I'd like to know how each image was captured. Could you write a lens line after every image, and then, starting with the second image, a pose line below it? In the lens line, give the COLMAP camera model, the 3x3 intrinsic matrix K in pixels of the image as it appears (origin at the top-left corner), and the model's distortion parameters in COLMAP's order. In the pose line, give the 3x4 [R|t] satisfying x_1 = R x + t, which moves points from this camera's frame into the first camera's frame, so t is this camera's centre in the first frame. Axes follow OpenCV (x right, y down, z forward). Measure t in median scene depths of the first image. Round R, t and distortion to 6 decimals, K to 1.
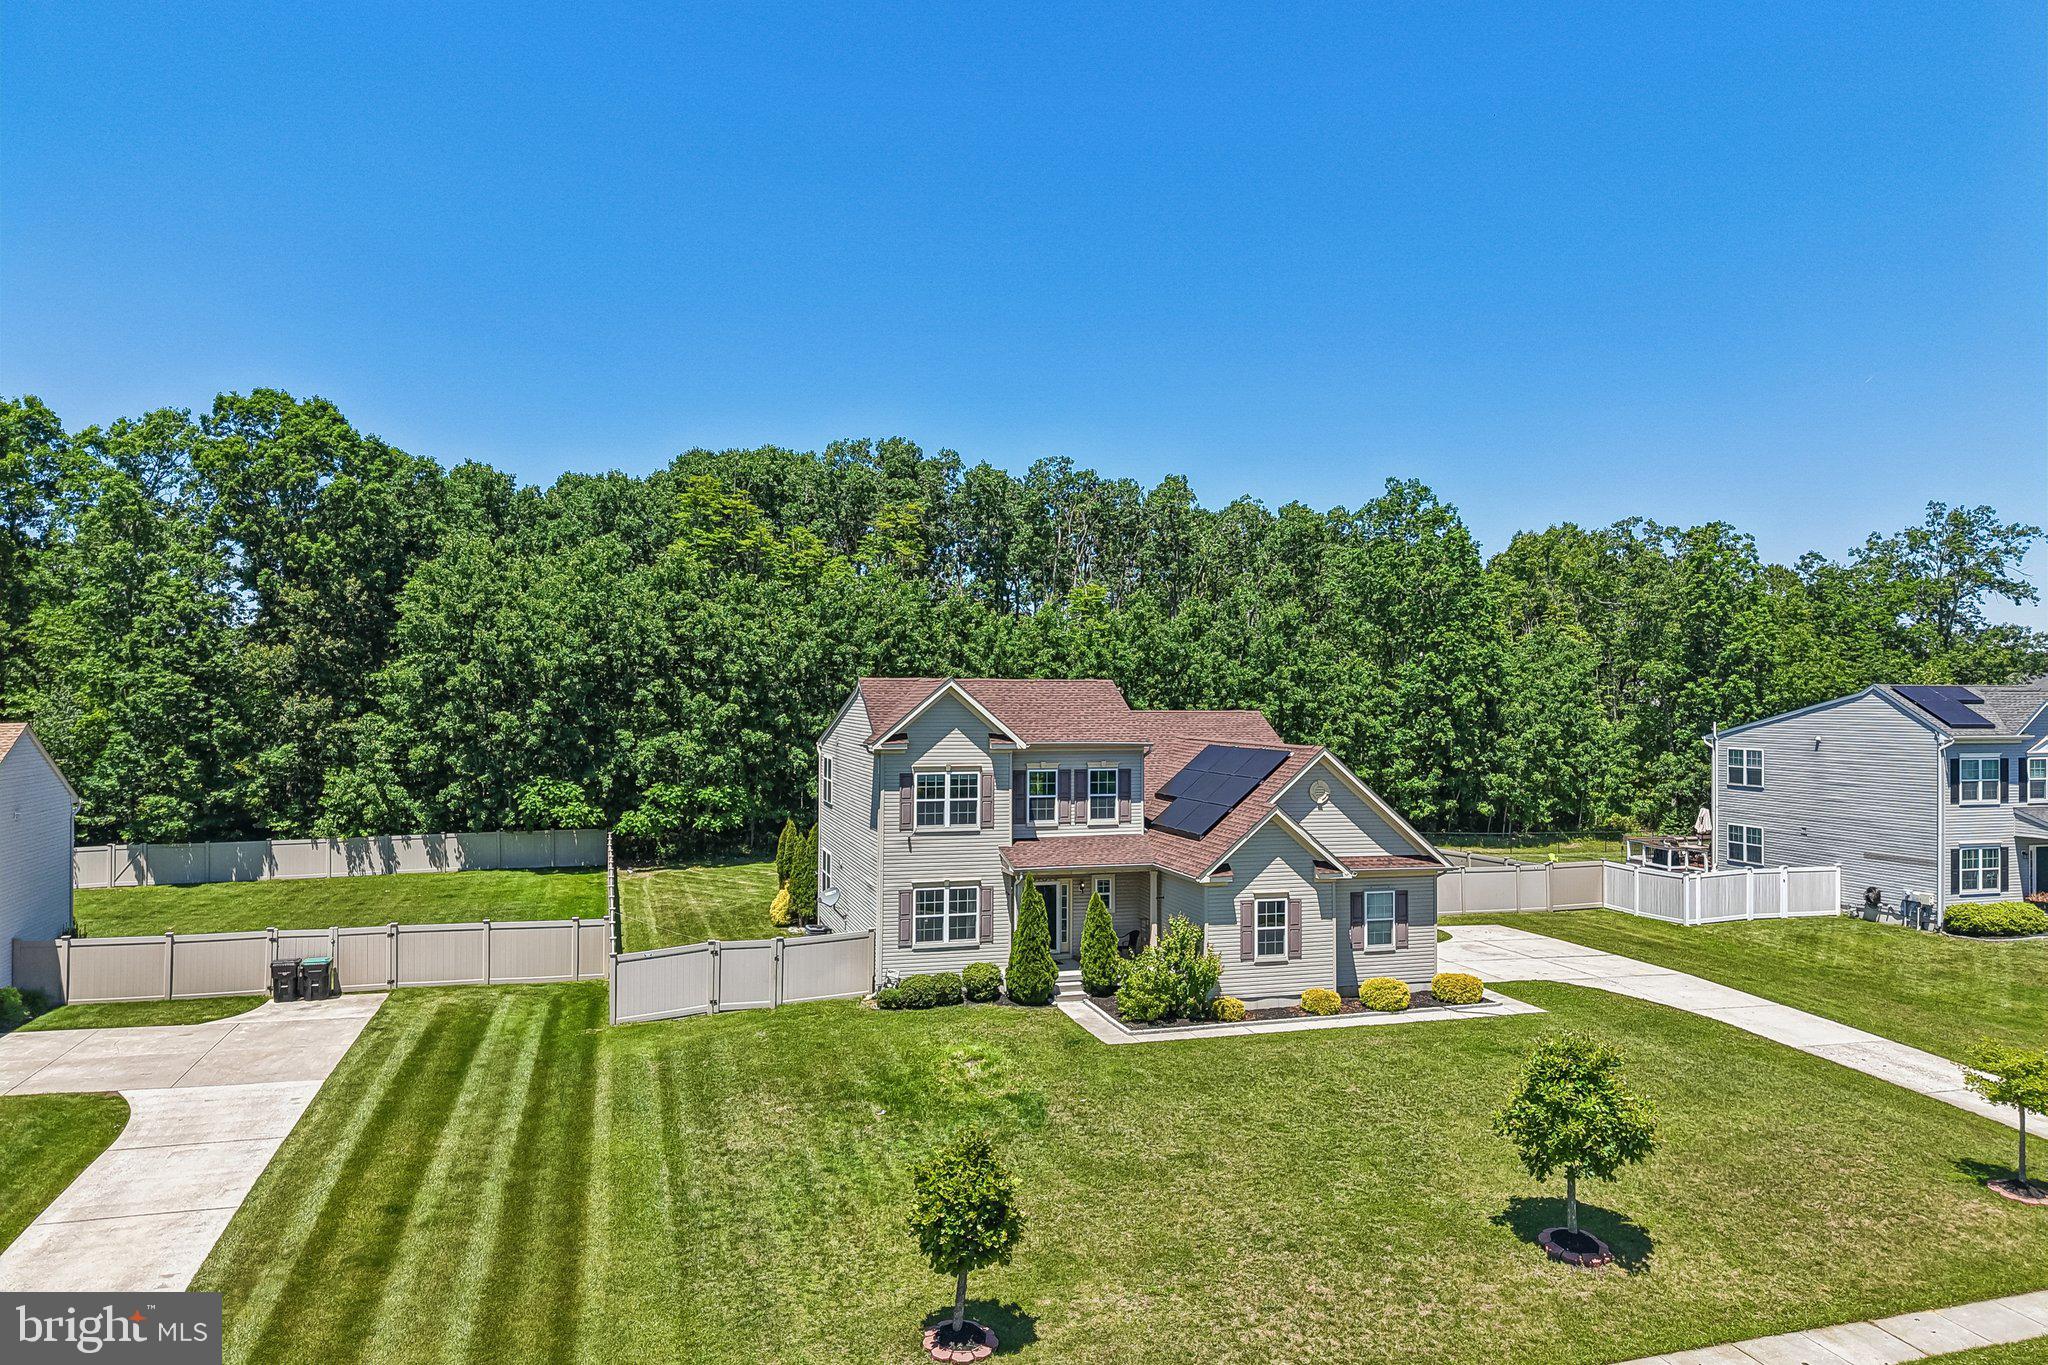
lens RADIAL K [[1369.2, 0, 1028.2], [0, 1369.2, 657.6], [0, 0, 1]] dist [0.040352, -0.048452]
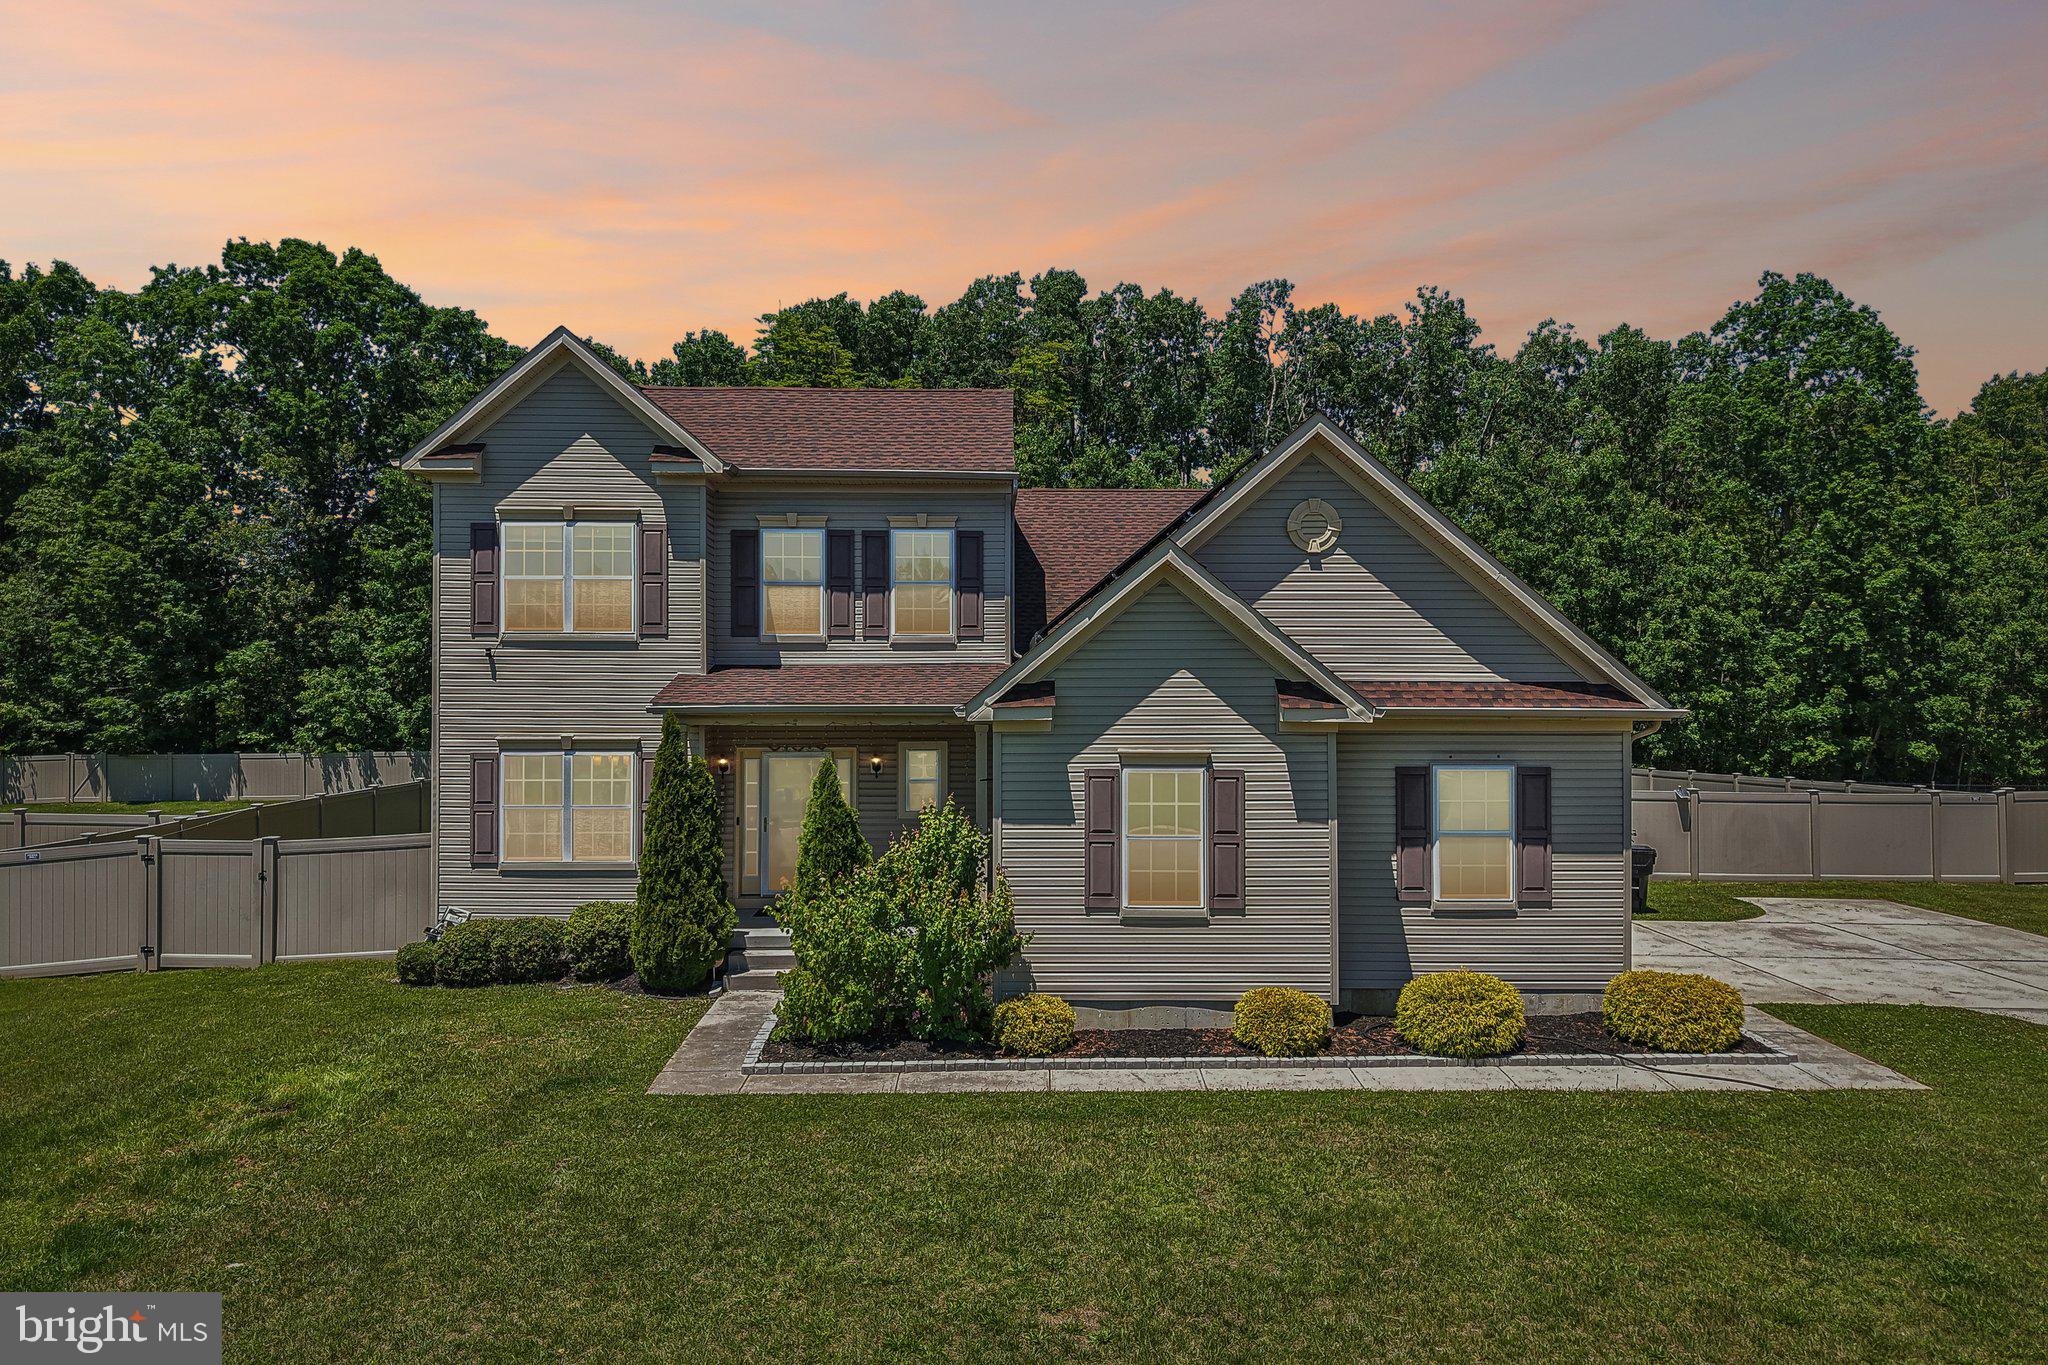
lens RADIAL K [[1369.2, 0, 1028.3], [0, 1369.2, 690.2], [0, 0, 1]] dist [0.040352, -0.048452]
pose [[0.959683, -0.003667, -0.281062, 0.240965], [0.010542, 0.999681, 0.022951, 0.134409], [0.280888, -0.024989, 0.959415, 0.559130]]
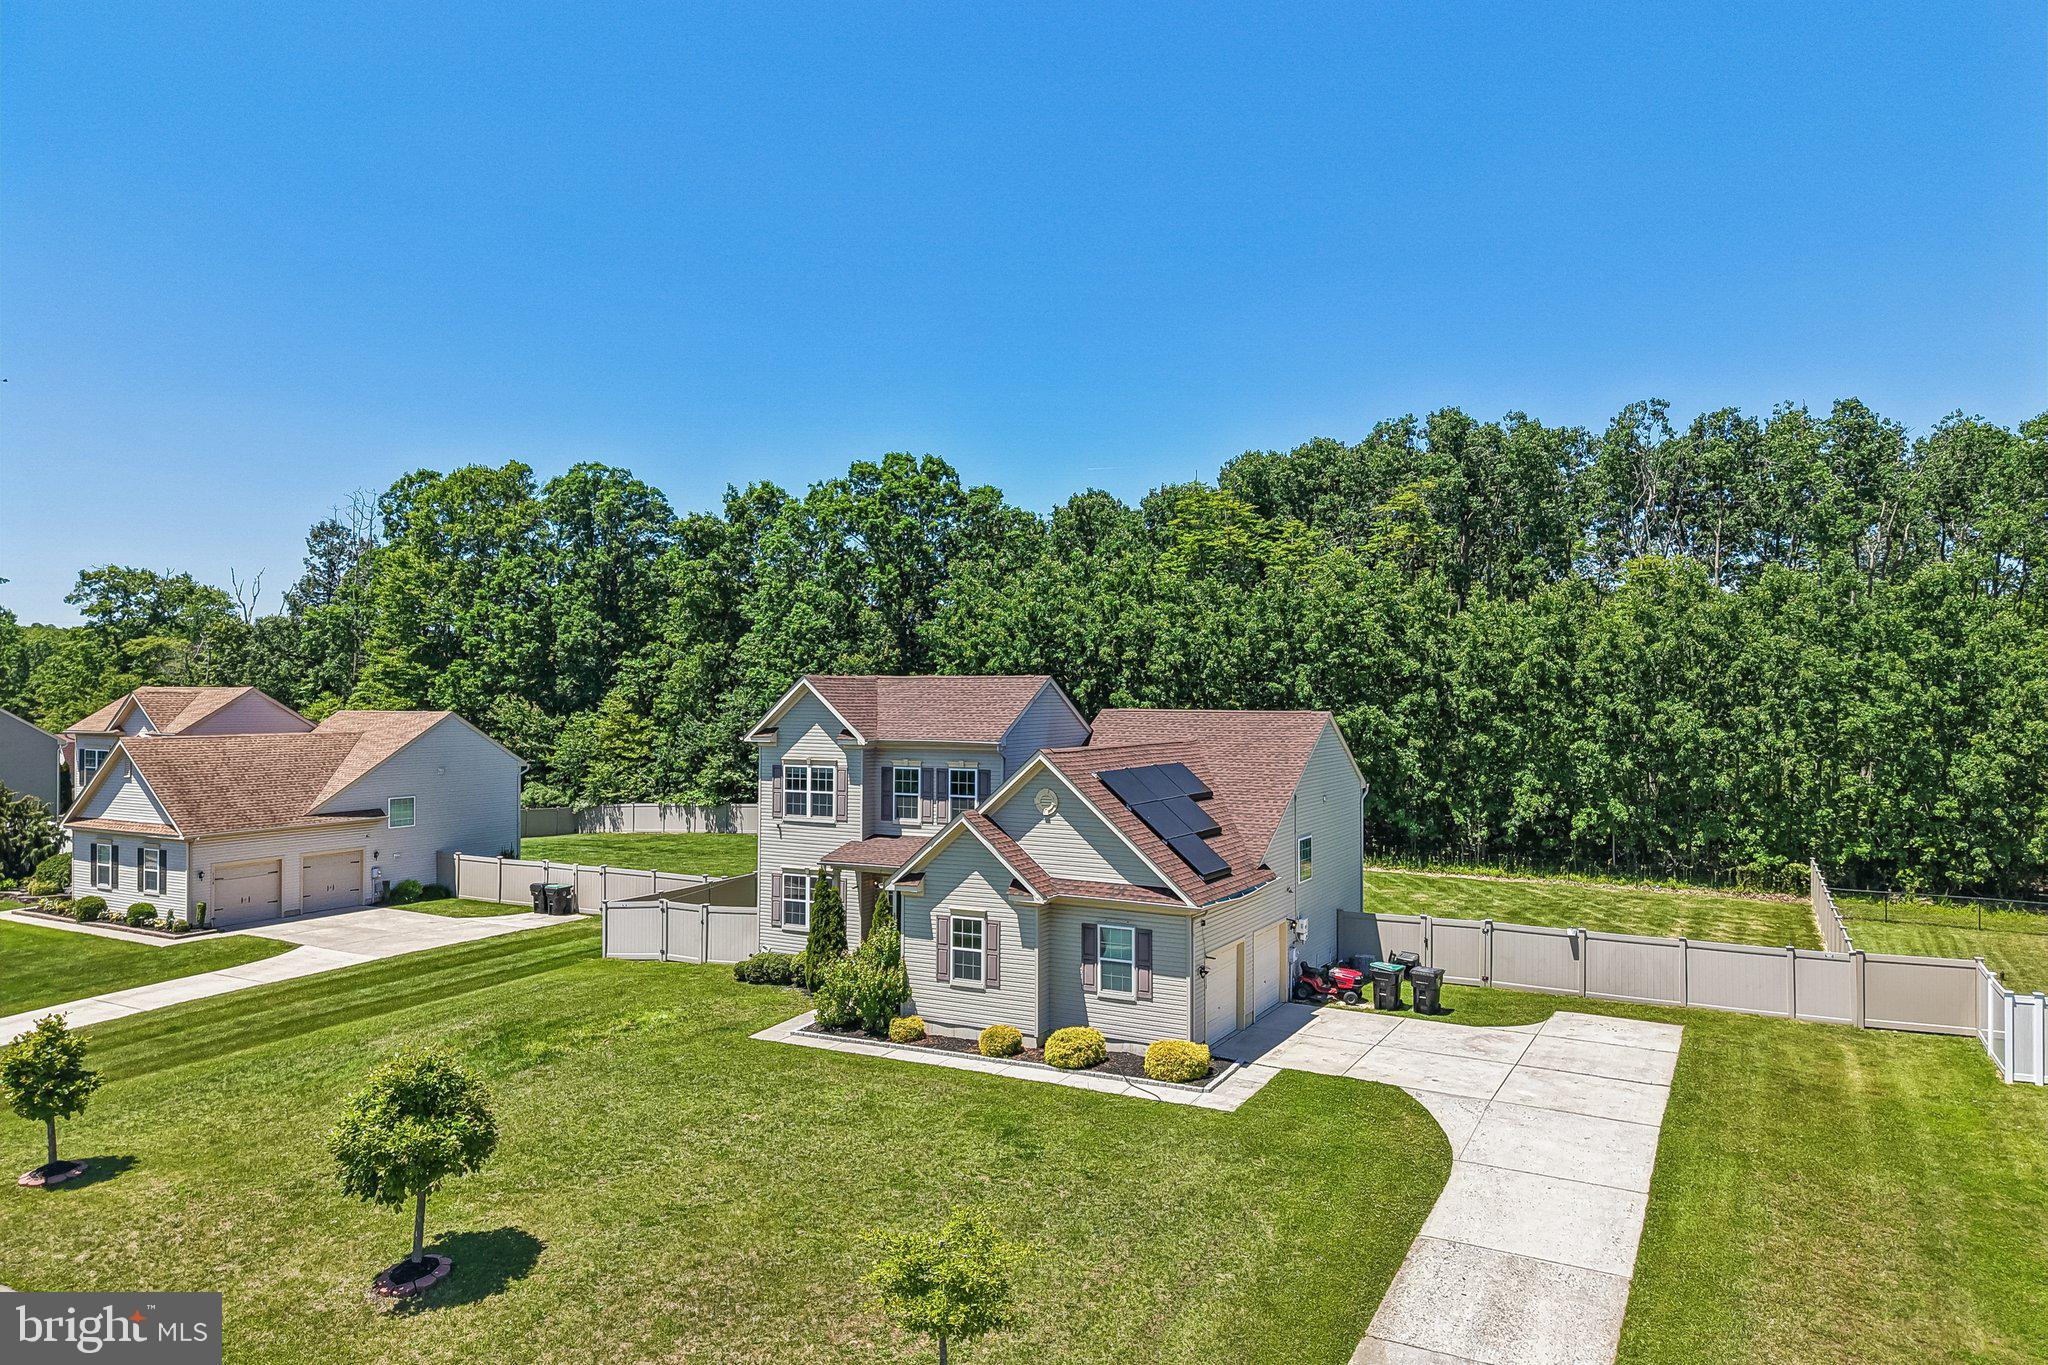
lens RADIAL K [[1369.2, 0, 1023.8], [0, 1369.2, 671.9], [0, 0, 1]] dist [0.040352, -0.048452]
pose [[0.701697, -0.012489, -0.712366, 0.799232], [0.018394, 0.999831, 0.000590, 0.014573], [0.712238, -0.013517, 0.701808, 0.378524]]
